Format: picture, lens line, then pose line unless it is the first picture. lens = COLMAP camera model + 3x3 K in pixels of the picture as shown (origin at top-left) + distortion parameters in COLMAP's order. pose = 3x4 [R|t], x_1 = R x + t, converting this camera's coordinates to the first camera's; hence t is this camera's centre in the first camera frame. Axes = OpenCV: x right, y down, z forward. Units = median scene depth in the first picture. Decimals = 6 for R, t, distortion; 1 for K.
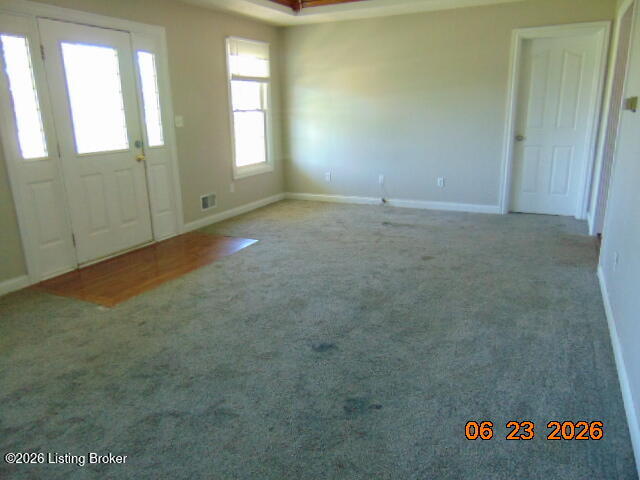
lens RADIAL K [[480.3, 0, 321.5], [0, 480.3, 242.6], [0, 0, 1]] dist [-0.005279, 0.013686]
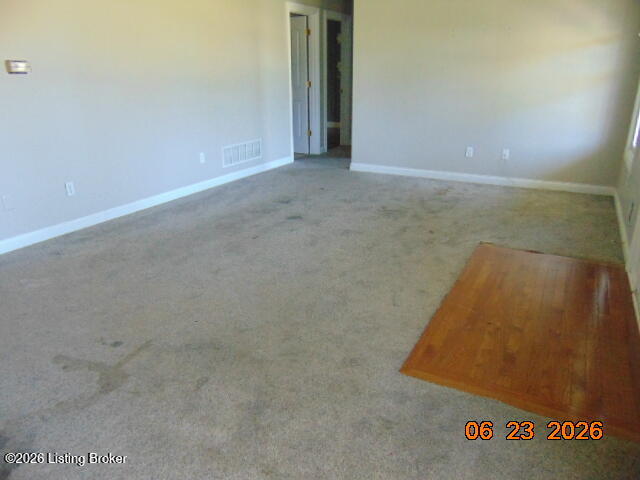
lens RADIAL K [[480.3, 0, 321.5], [0, 480.3, 242.6], [0, 0, 1]] dist [-0.005279, 0.013686]
pose [[-0.999264, 0.014086, 0.035690, -0.125168], [0.032198, 0.813754, 0.580317, -0.566667], [-0.020868, 0.581039, -0.813608, 2.079927]]
